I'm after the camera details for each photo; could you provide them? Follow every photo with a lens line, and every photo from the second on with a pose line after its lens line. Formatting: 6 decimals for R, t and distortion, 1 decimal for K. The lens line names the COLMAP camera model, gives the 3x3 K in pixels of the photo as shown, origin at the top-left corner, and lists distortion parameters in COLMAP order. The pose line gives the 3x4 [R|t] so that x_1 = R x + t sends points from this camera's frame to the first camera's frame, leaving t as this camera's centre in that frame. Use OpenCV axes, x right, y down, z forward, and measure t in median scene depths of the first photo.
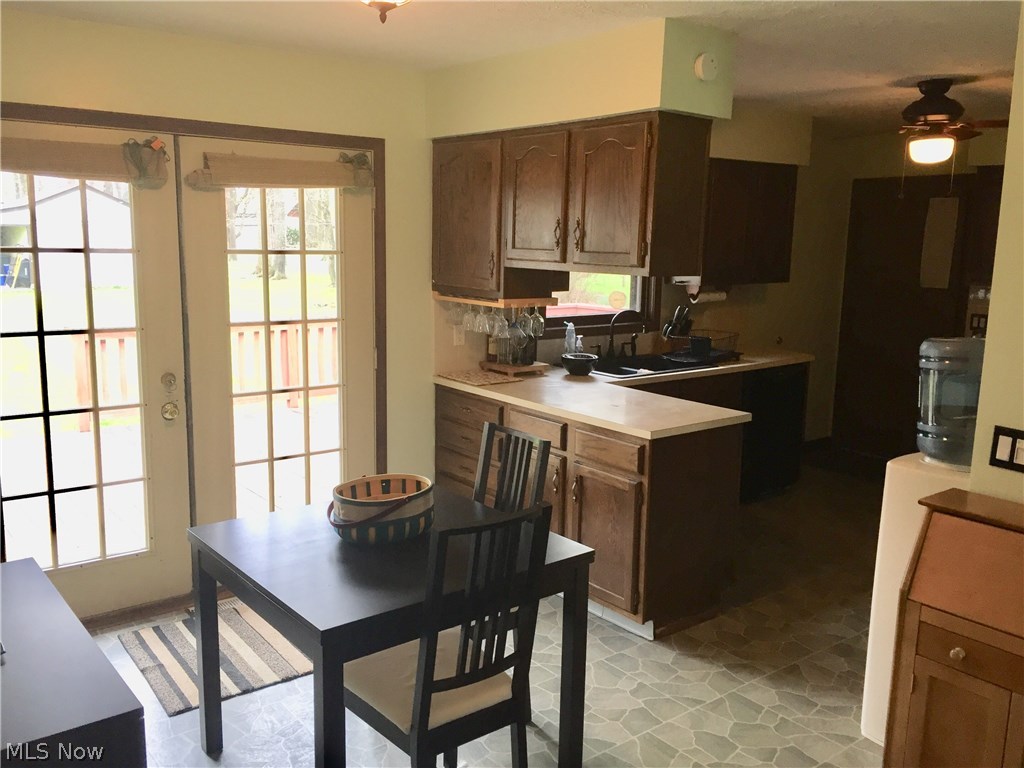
lens RADIAL K [[880.6, 0, 503.1], [0, 880.6, 383.2], [0, 0, 1]] dist [0.058243, -0.061461]
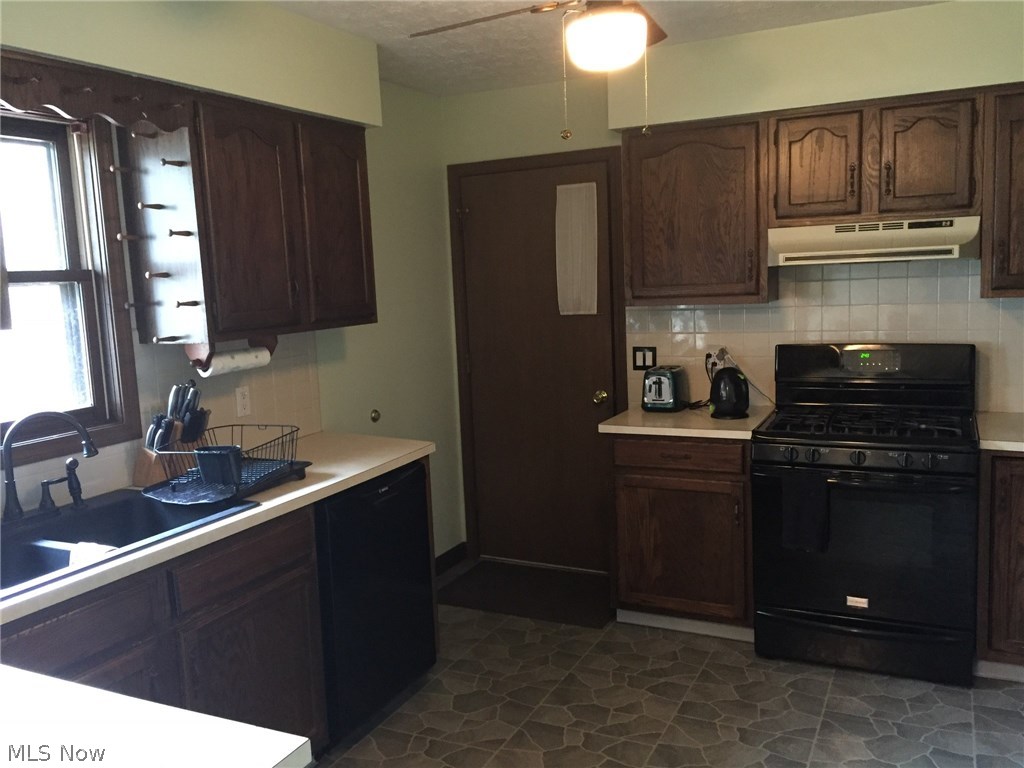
lens RADIAL K [[880.6, 0, 508.3], [0, 880.6, 388.3], [0, 0, 1]] dist [0.058243, -0.061461]
pose [[0.896524, -0.113590, 0.428186, 0.153126], [0.134169, 0.990794, -0.018079, -0.051101], [-0.422190, 0.073657, 0.903510, 0.460752]]
